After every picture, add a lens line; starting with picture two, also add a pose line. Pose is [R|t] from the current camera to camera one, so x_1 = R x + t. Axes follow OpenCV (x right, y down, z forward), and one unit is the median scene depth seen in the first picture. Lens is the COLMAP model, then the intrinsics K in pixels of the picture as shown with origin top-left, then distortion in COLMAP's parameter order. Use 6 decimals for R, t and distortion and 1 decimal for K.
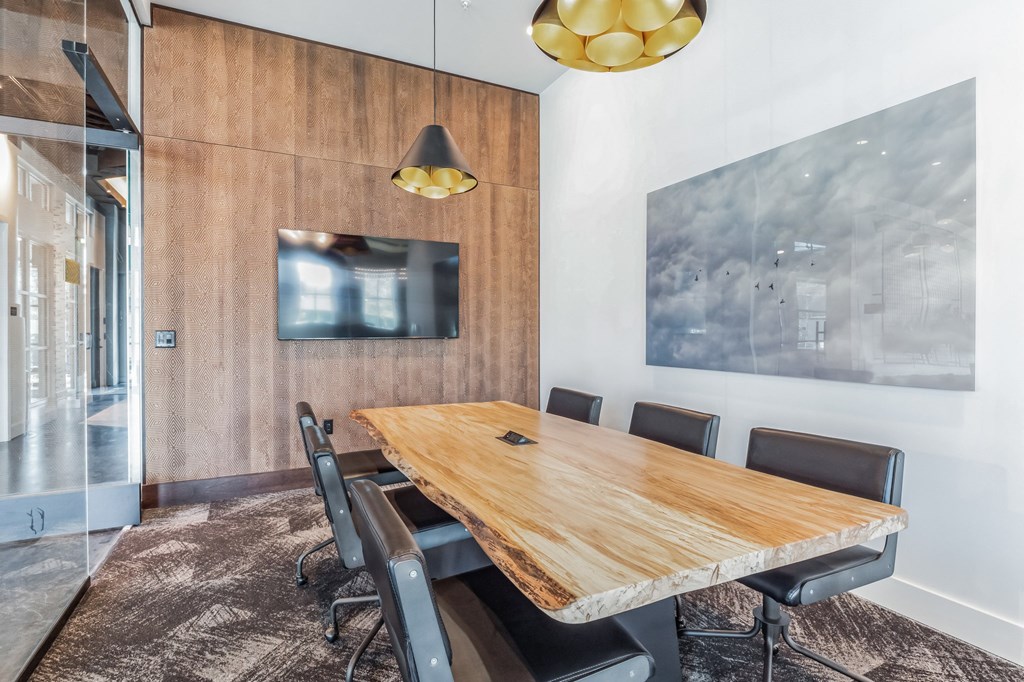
lens RADIAL K [[515.9, 0, 505.6], [0, 515.9, 338.6], [0, 0, 1]] dist [-0.001199, -0.000709]
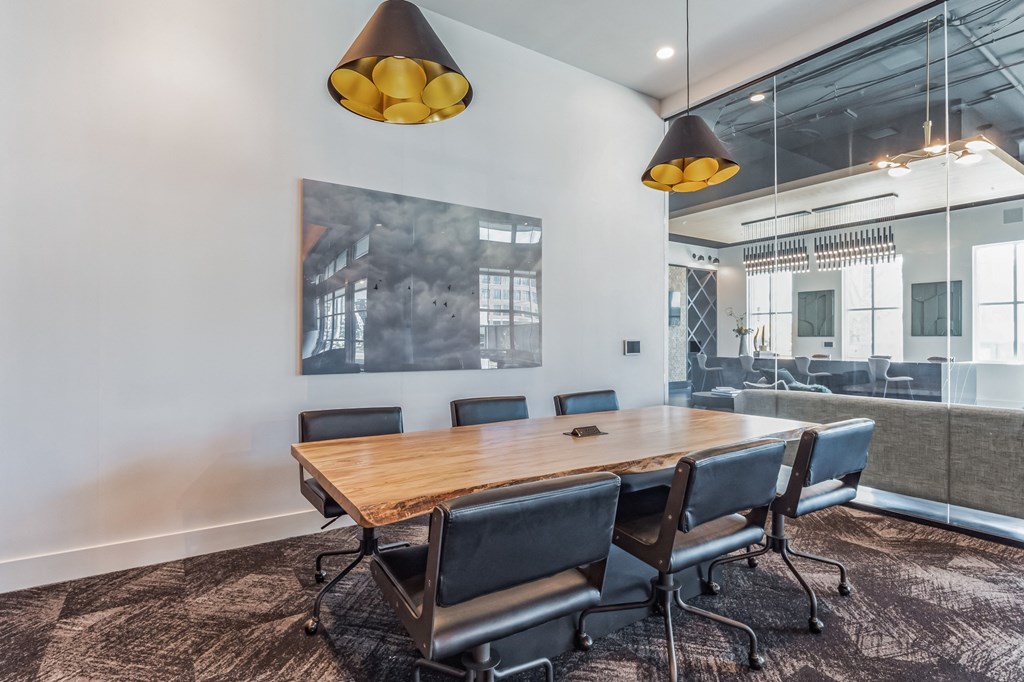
lens RADIAL K [[515.9, 0, 505.6], [0, 515.9, 338.6], [0, 0, 1]] dist [-0.001199, -0.000709]
pose [[-0.126026, 0.009831, 0.991978, -0.819698], [0.007820, 0.999930, -0.008916, 0.001574], [-0.991996, 0.006634, -0.126094, 0.993729]]
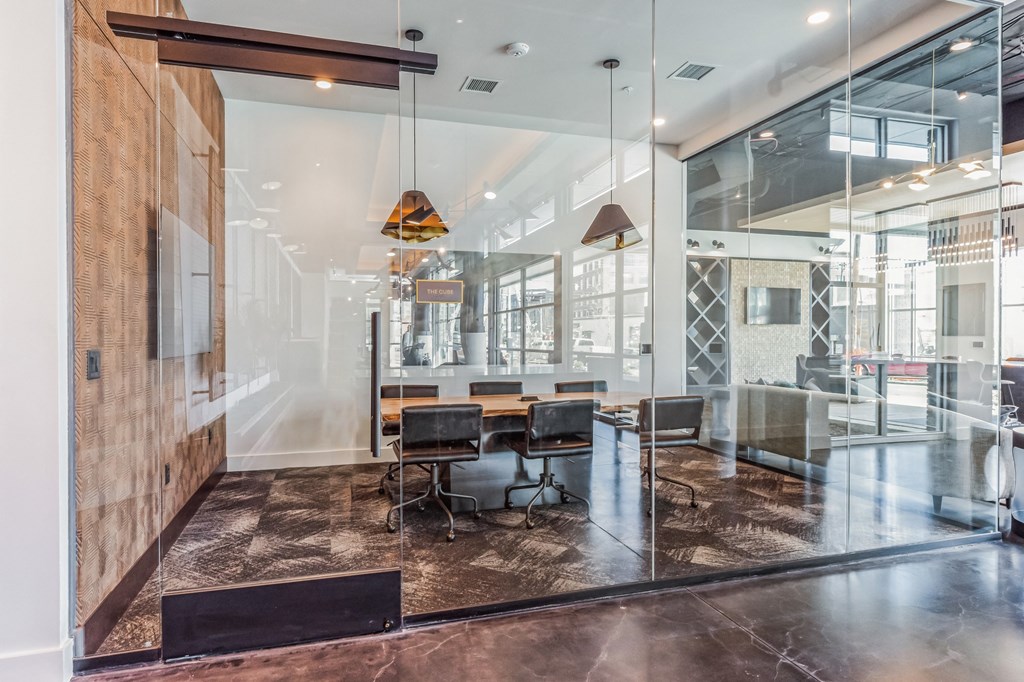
lens RADIAL K [[537.8, 0, 501.3], [0, 537.8, 338.6], [0, 0, 1]] dist [0.004907, 0.000581]
pose [[0.153891, 0.005140, 0.988074, -1.523125], [0.007991, 0.999947, -0.006446, -0.015513], [-0.988055, 0.008888, 0.153842, 0.598741]]
